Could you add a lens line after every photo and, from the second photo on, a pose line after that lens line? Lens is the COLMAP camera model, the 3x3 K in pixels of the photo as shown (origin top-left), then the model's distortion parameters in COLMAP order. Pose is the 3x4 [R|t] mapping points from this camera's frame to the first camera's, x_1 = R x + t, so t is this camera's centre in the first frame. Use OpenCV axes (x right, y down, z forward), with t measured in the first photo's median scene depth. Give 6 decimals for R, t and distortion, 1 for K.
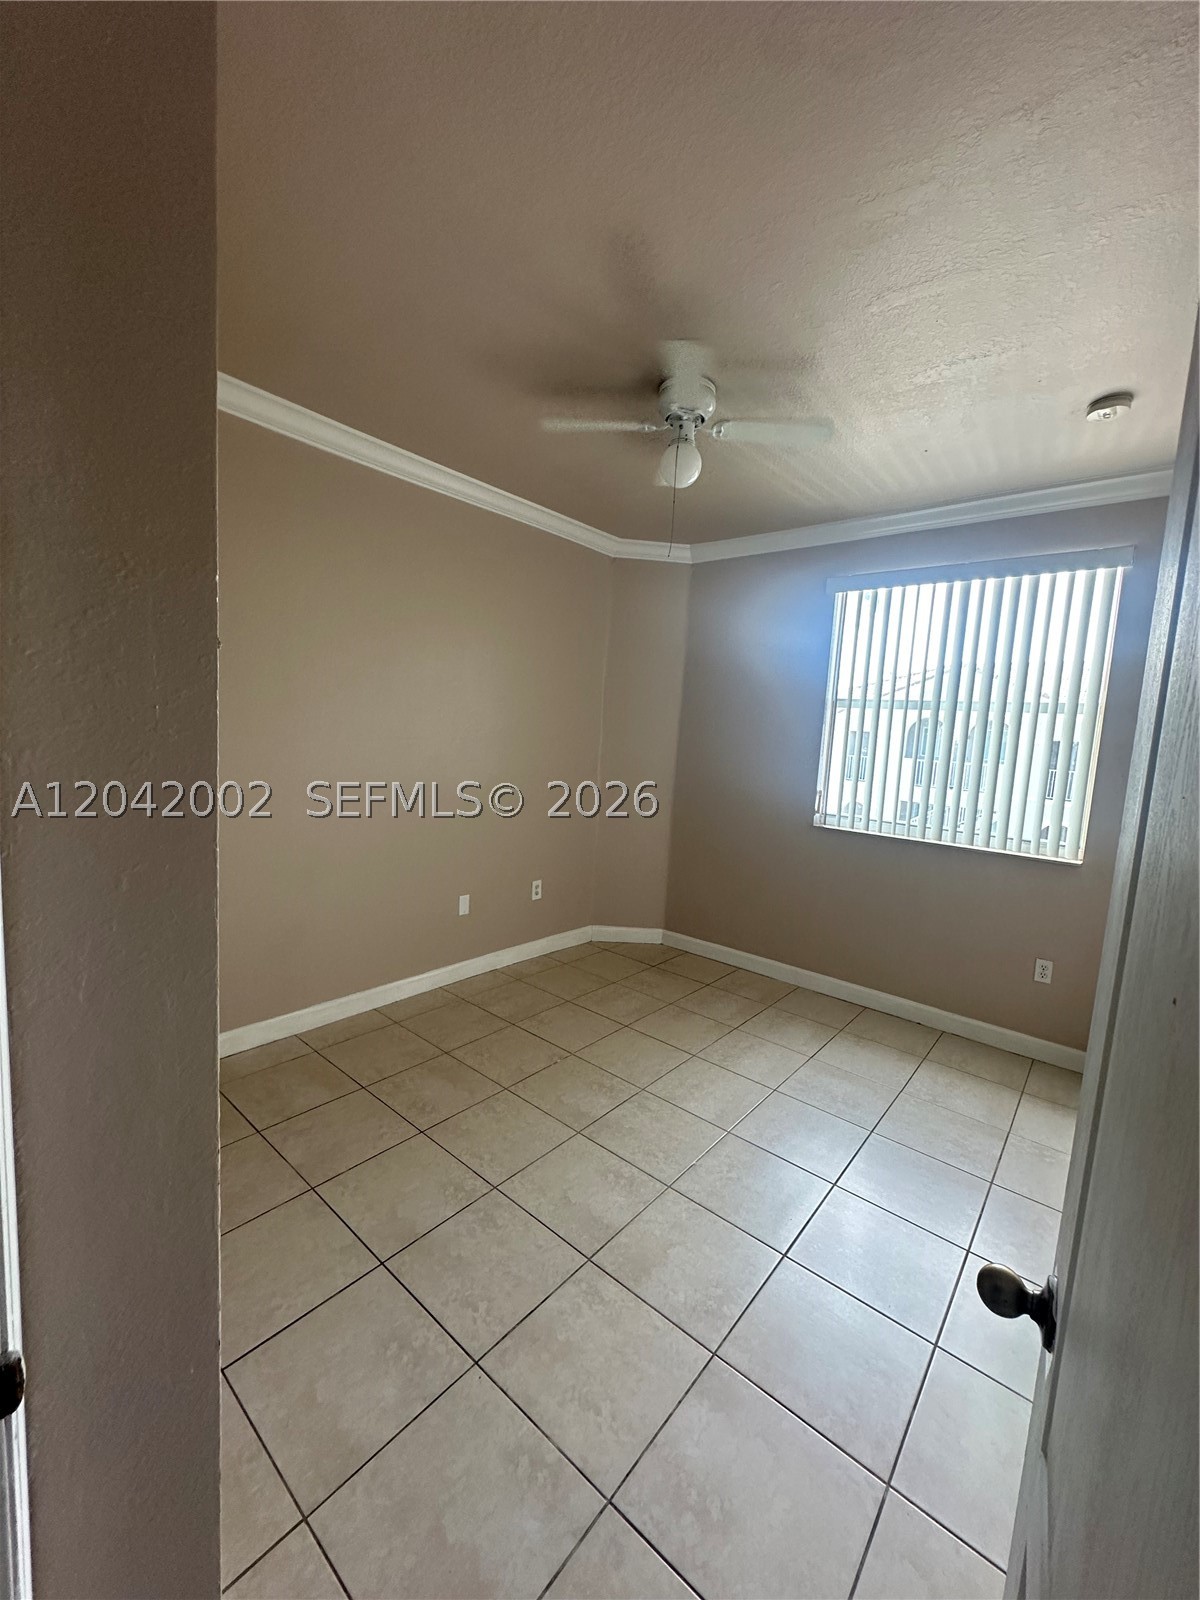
lens RADIAL K [[638.6, 0, 600.0], [0, 638.6, 800.0], [0, 0, 1]] dist [-0.007301, 0.001499]
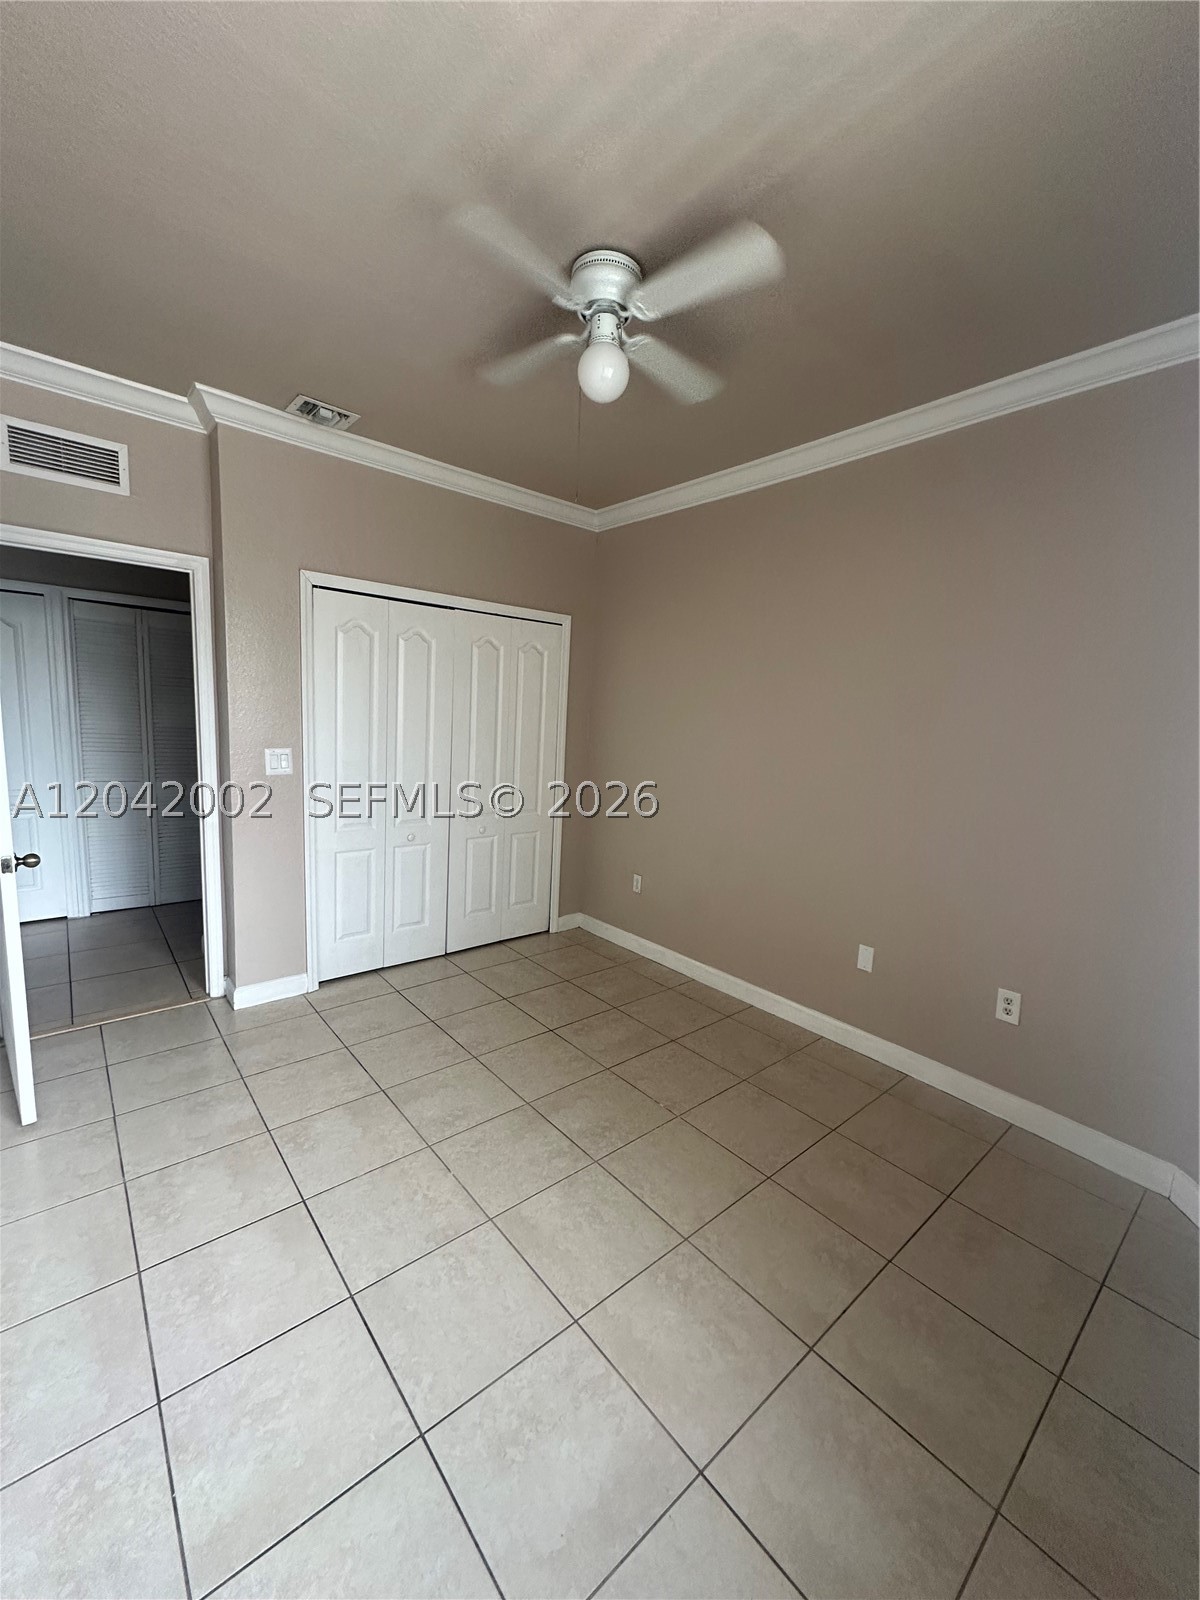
lens RADIAL K [[638.6, 0, 600.0], [0, 638.6, 800.0], [0, 0, 1]] dist [-0.007301, 0.001499]
pose [[-0.162059, 0.068305, -0.984414, 0.796650], [-0.162732, 0.982093, 0.094934, -0.063344], [0.973270, 0.175580, -0.148041, 1.017476]]
